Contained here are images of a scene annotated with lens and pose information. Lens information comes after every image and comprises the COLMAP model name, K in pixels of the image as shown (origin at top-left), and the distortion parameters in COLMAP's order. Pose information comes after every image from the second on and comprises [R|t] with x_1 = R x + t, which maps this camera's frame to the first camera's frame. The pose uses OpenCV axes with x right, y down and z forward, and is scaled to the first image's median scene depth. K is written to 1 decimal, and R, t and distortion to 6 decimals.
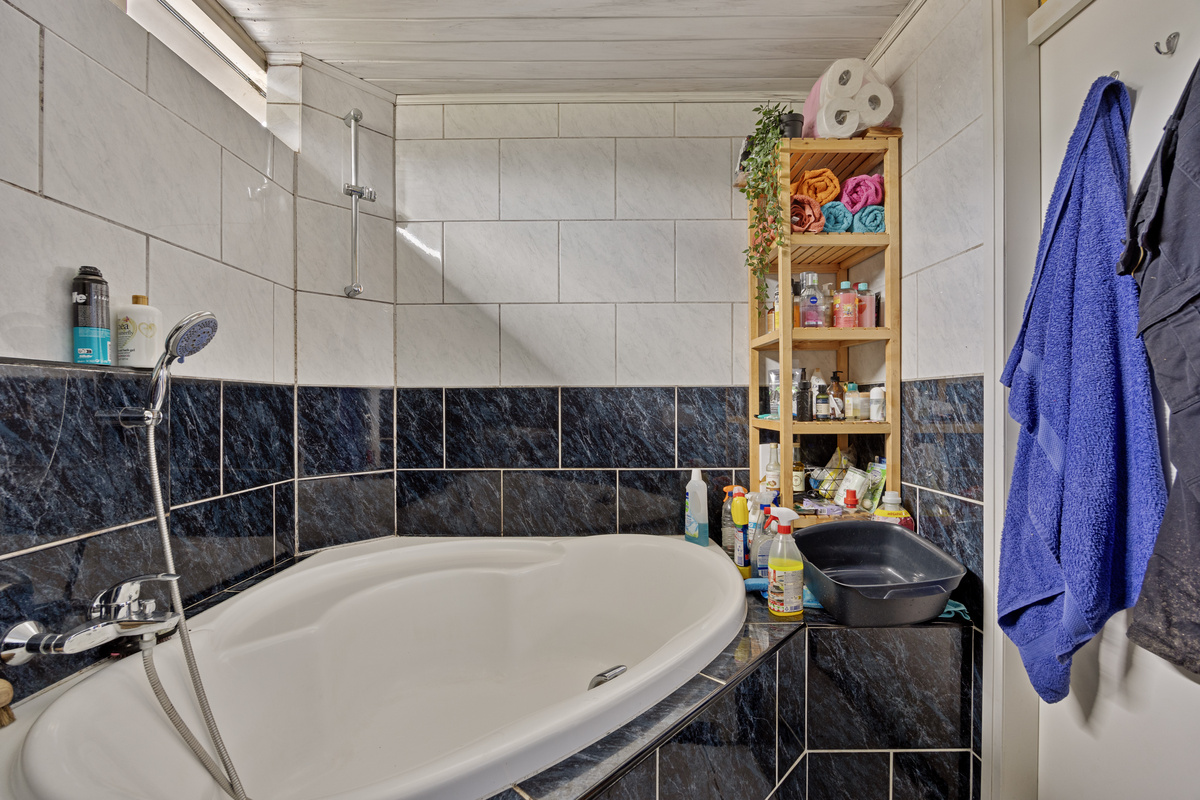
lens RADIAL K [[520.2, 0, 602.2], [0, 520.2, 407.7], [0, 0, 1]] dist [-0.002963, -0.000076]
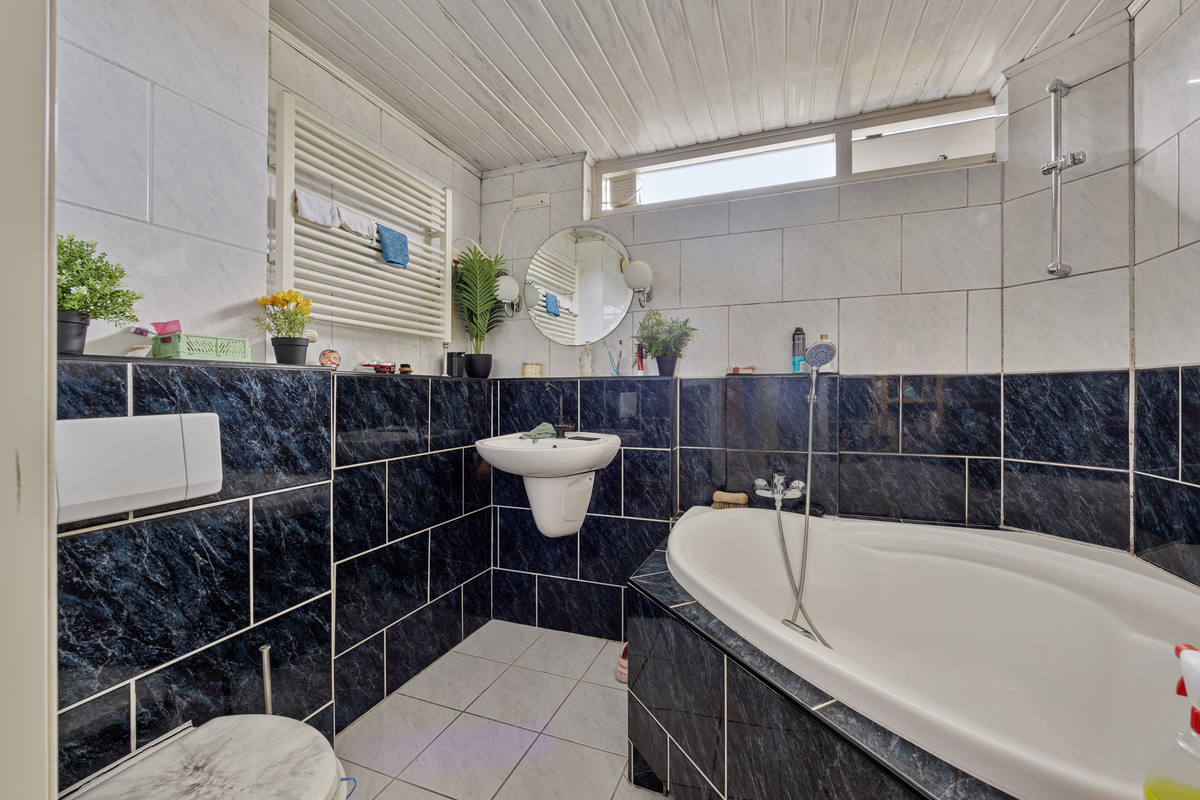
lens RADIAL K [[480.0, 0, 603.3], [0, 480.0, 394.8], [0, 0, 1]] dist [-0.000614, -0.000117]
pose [[-0.368308, 0.004029, -0.929695, 0.652116], [-0.002053, 0.999985, 0.005147, -0.001920], [0.929702, 0.003805, -0.368294, 0.563991]]
